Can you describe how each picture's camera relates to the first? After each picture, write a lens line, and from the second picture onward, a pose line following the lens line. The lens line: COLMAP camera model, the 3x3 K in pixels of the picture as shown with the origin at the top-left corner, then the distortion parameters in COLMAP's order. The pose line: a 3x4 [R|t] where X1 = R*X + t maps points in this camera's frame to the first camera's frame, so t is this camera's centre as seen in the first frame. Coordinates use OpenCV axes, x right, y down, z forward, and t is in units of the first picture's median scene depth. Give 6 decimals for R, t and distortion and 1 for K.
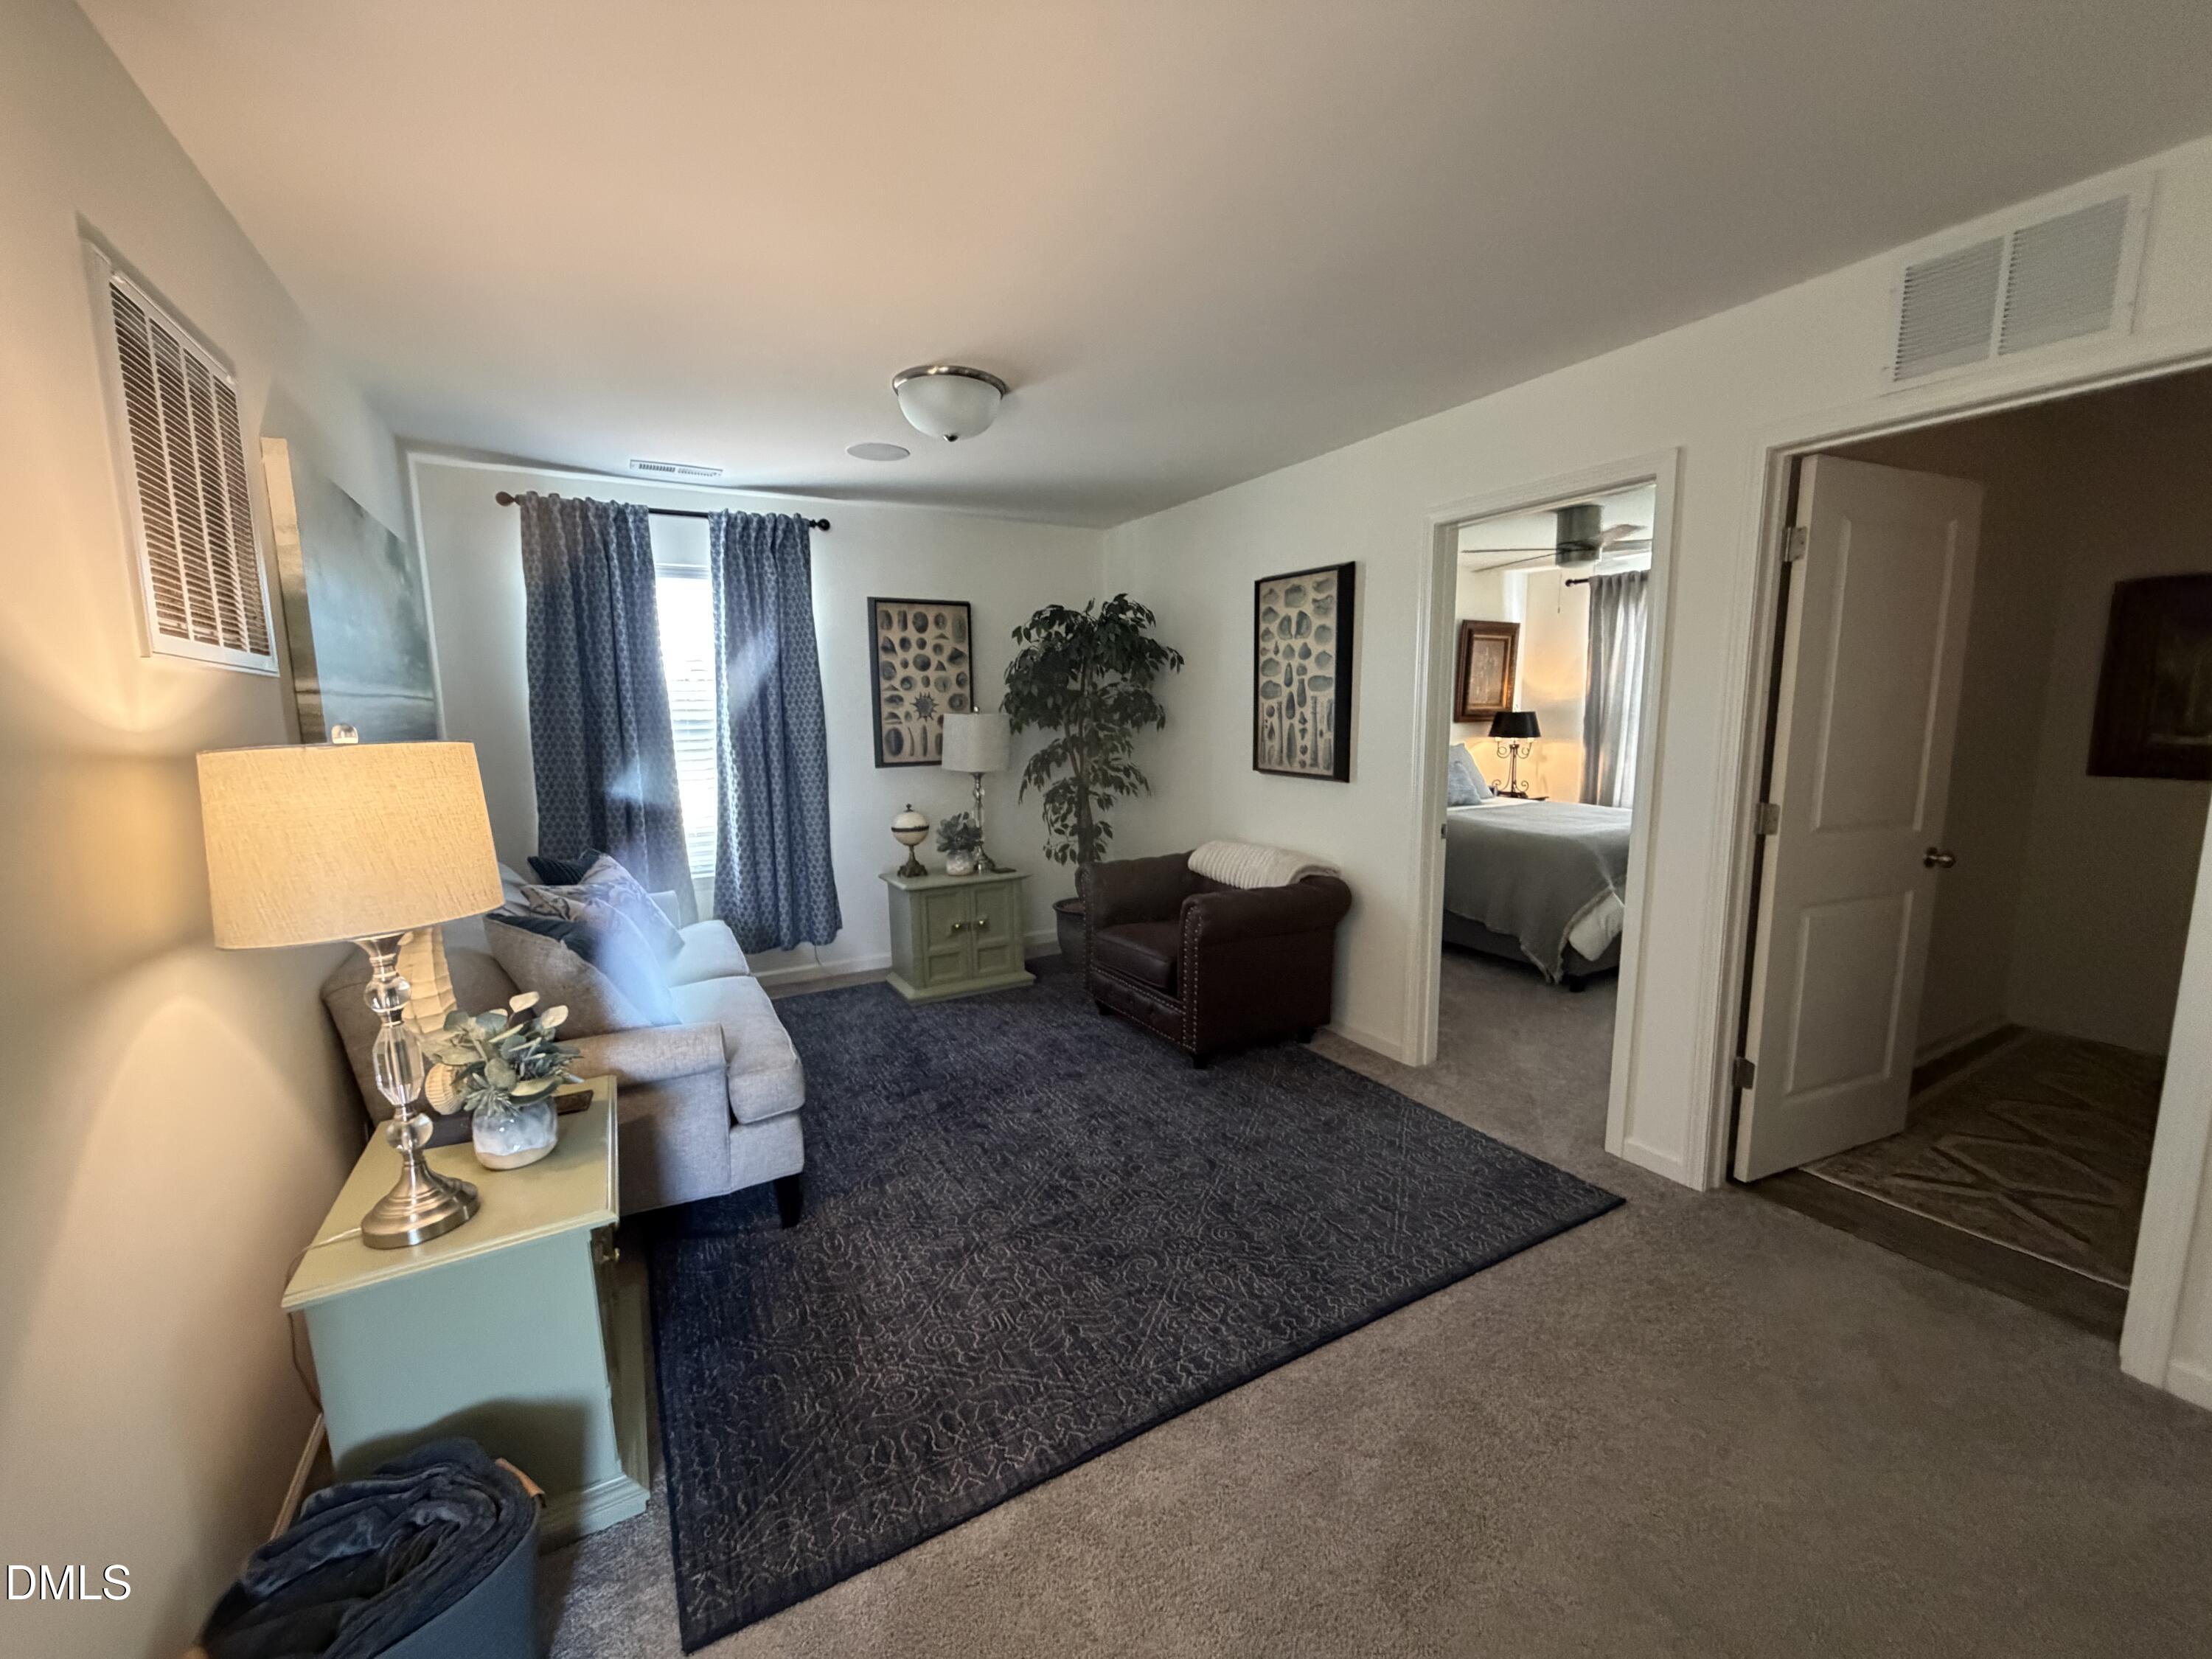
lens RADIAL K [[883.4, 0, 1101.4], [0, 883.4, 828.0], [0, 0, 1]] dist [0.000642, -0.000033]
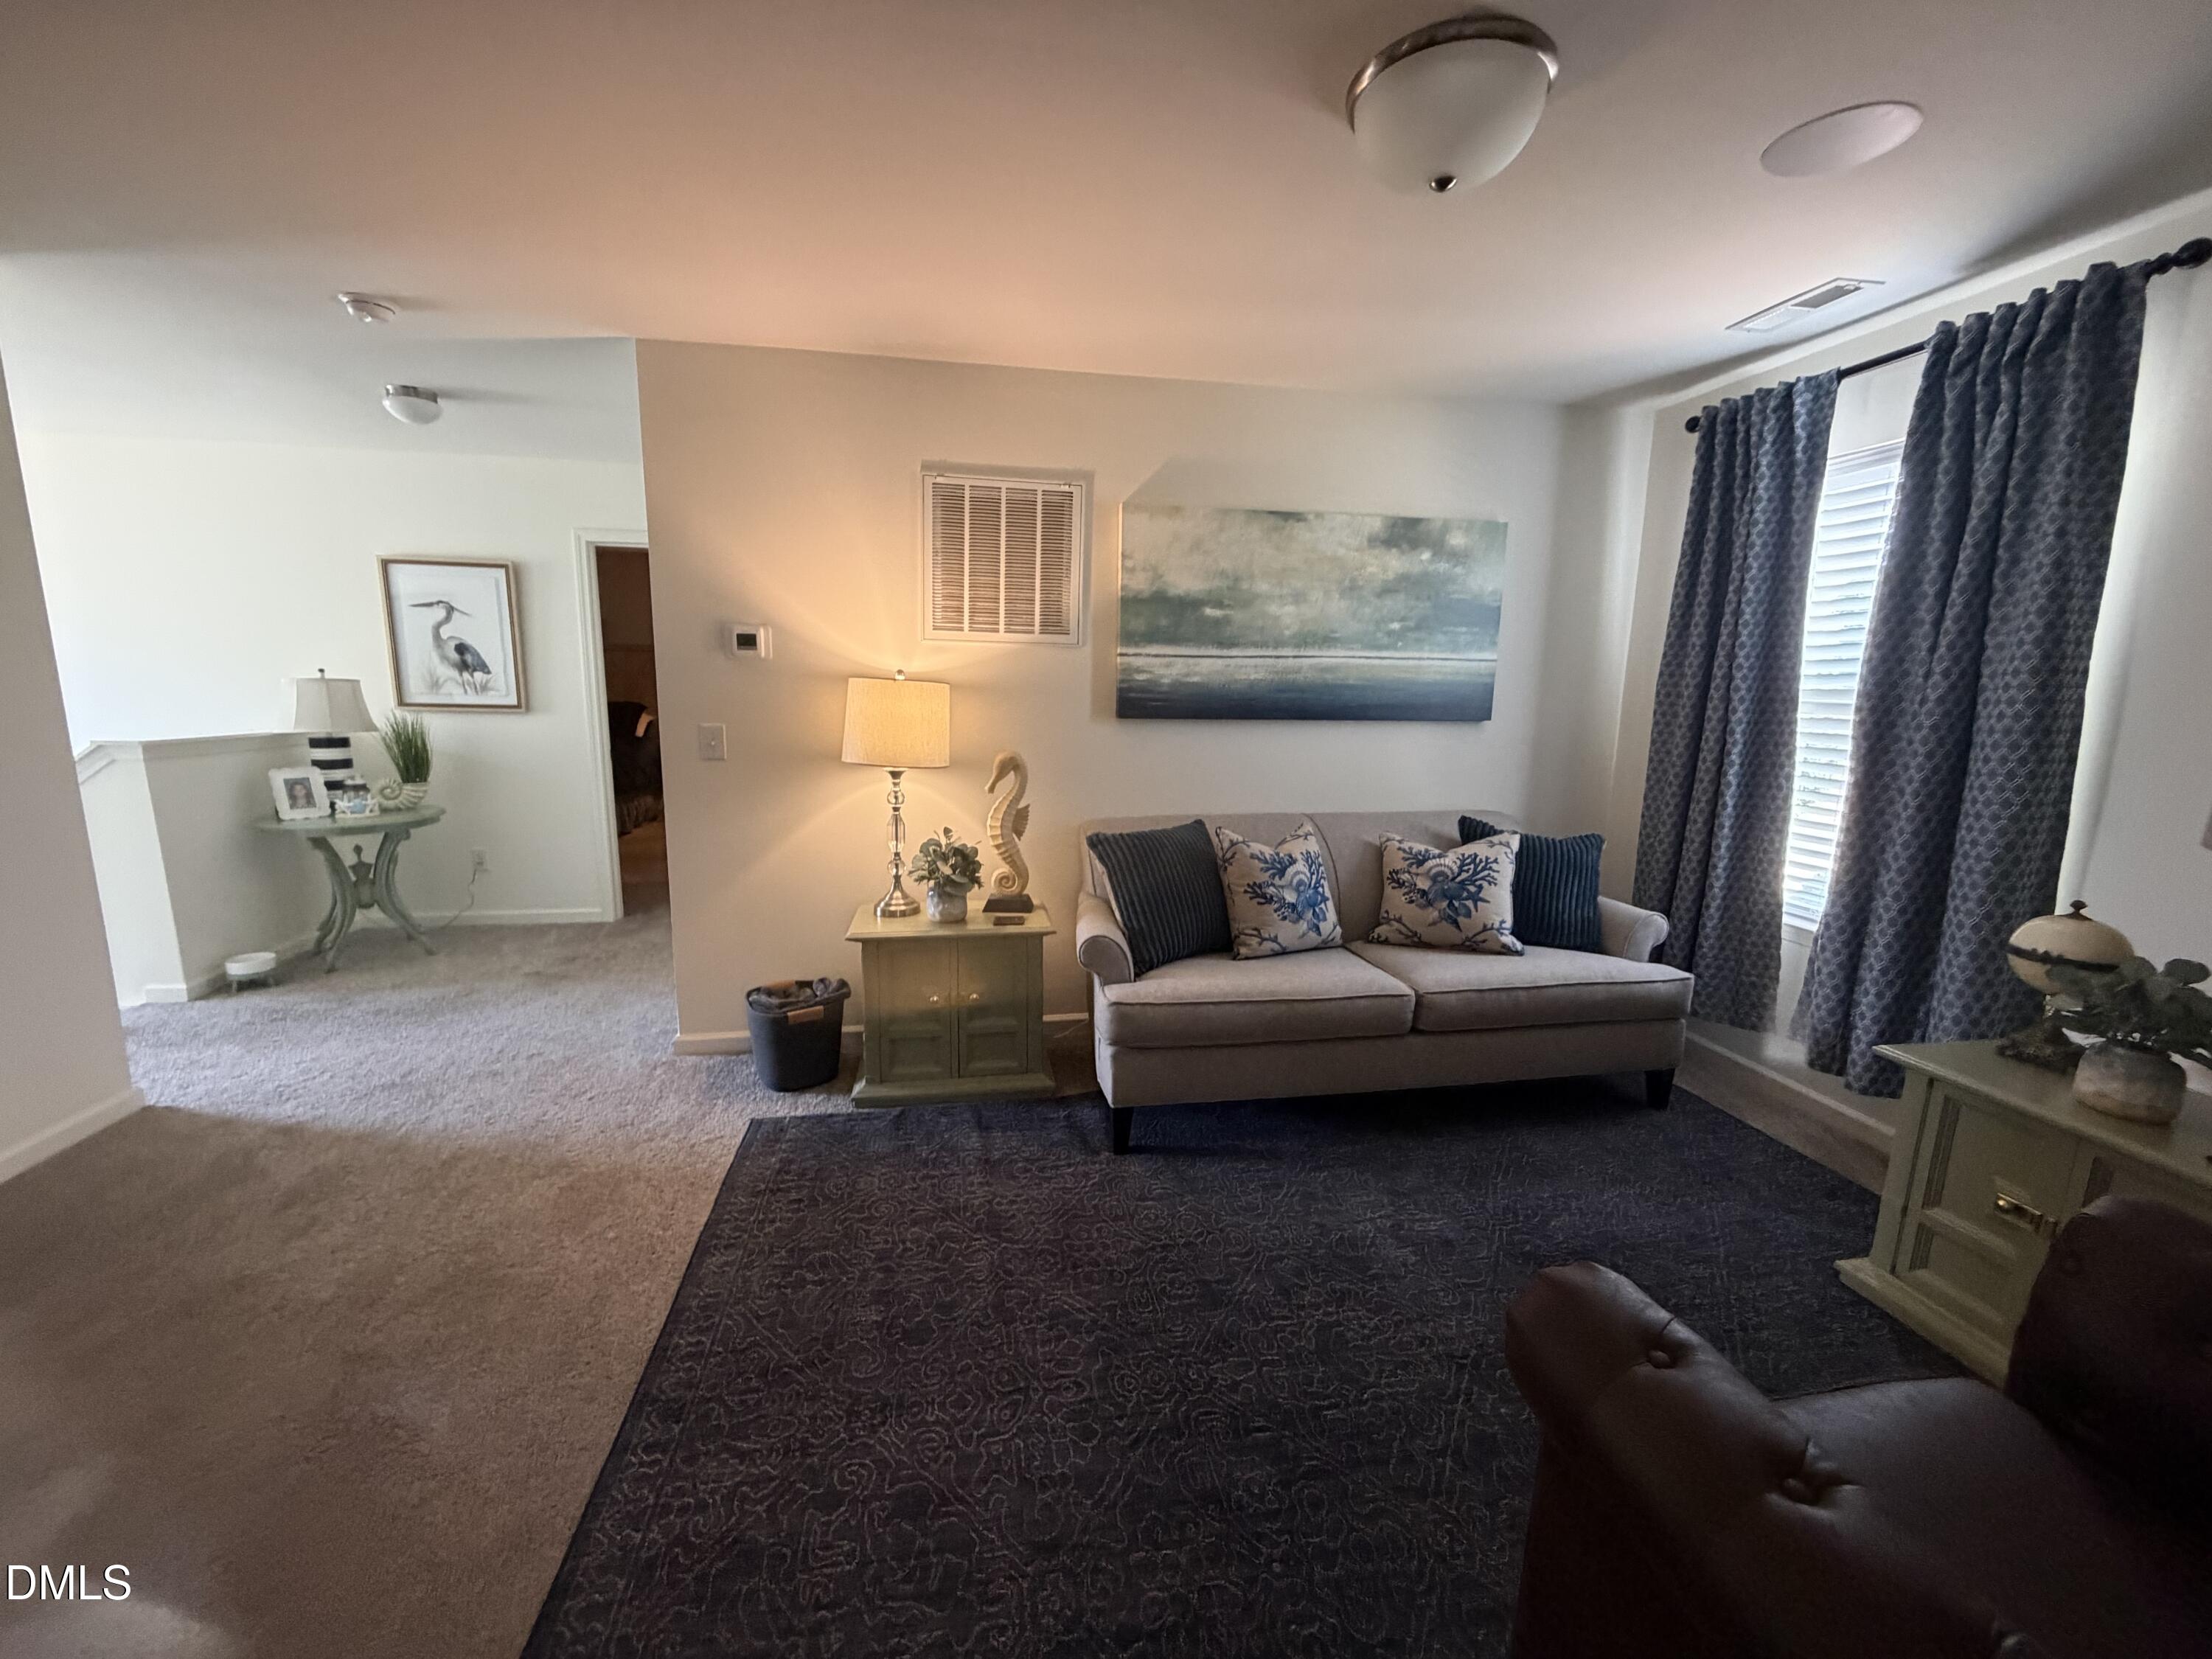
lens RADIAL K [[883.4, 0, 1101.4], [0, 883.4, 828.0], [0, 0, 1]] dist [0.000642, -0.000033]
pose [[-0.333976, 0.165233, -0.927986, 0.365686], [-0.138988, 0.965121, 0.221865, -0.100917], [0.932278, 0.203076, -0.299362, 0.771079]]
